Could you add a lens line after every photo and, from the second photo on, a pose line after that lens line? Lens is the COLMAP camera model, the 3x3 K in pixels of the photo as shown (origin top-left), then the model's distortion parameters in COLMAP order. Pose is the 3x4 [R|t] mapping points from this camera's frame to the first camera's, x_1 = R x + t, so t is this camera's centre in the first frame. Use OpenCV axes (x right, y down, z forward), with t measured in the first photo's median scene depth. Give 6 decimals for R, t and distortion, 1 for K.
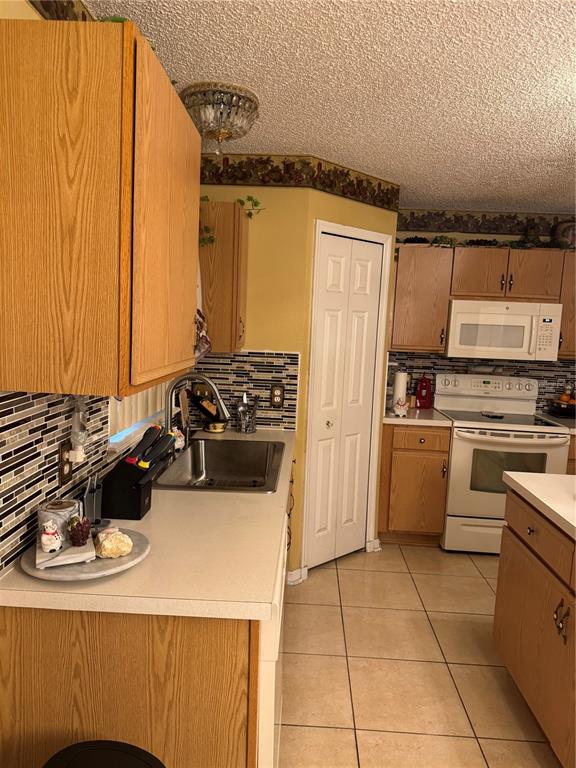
lens RADIAL K [[537.1, 0, 288.0], [0, 537.1, 384.0], [0, 0, 1]] dist [0.168064, -0.351283]
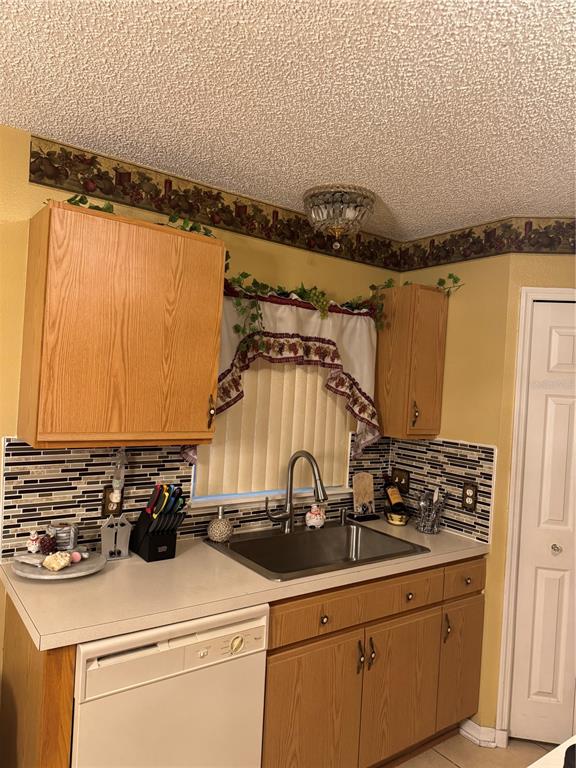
lens RADIAL K [[543.7, 0, 281.7], [0, 543.7, 383.1], [0, 0, 1]] dist [0.045189, -0.060103]
pose [[0.619517, -0.000805, -0.784983, 0.466462], [-0.123187, 0.987510, -0.098233, -0.032513], [0.775257, 0.157556, 0.611680, 0.229767]]
